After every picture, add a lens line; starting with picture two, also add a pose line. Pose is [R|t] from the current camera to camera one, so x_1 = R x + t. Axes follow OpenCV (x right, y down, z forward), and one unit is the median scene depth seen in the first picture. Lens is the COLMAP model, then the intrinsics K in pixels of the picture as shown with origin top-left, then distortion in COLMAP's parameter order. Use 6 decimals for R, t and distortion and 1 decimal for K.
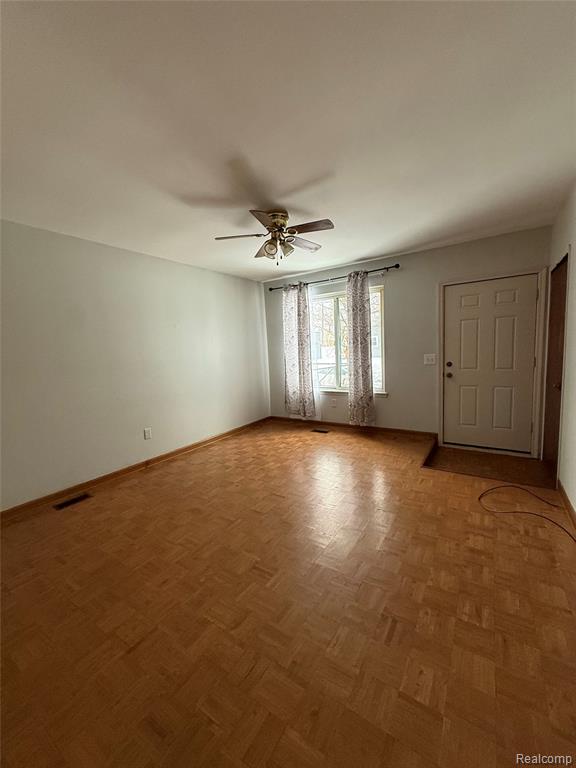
lens RADIAL K [[306.6, 0, 288.5], [0, 306.6, 383.3], [0, 0, 1]] dist [-0.010895, 0.000859]
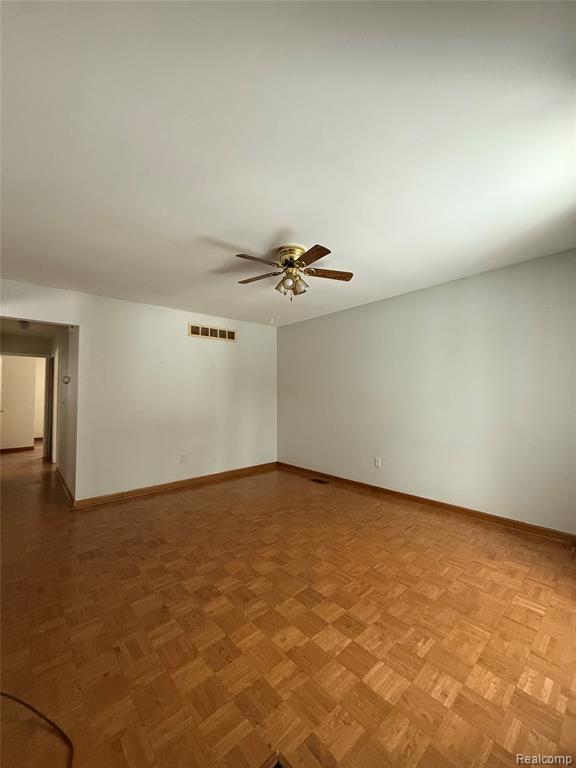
lens RADIAL K [[306.6, 0, 288.1], [0, 306.6, 385.8], [0, 0, 1]] dist [-0.010895, 0.000859]
pose [[-0.245623, 0.037738, -0.968631, 0.559150], [-0.097219, 0.993245, 0.063349, -0.119493], [0.964478, 0.109729, -0.240295, 0.778808]]
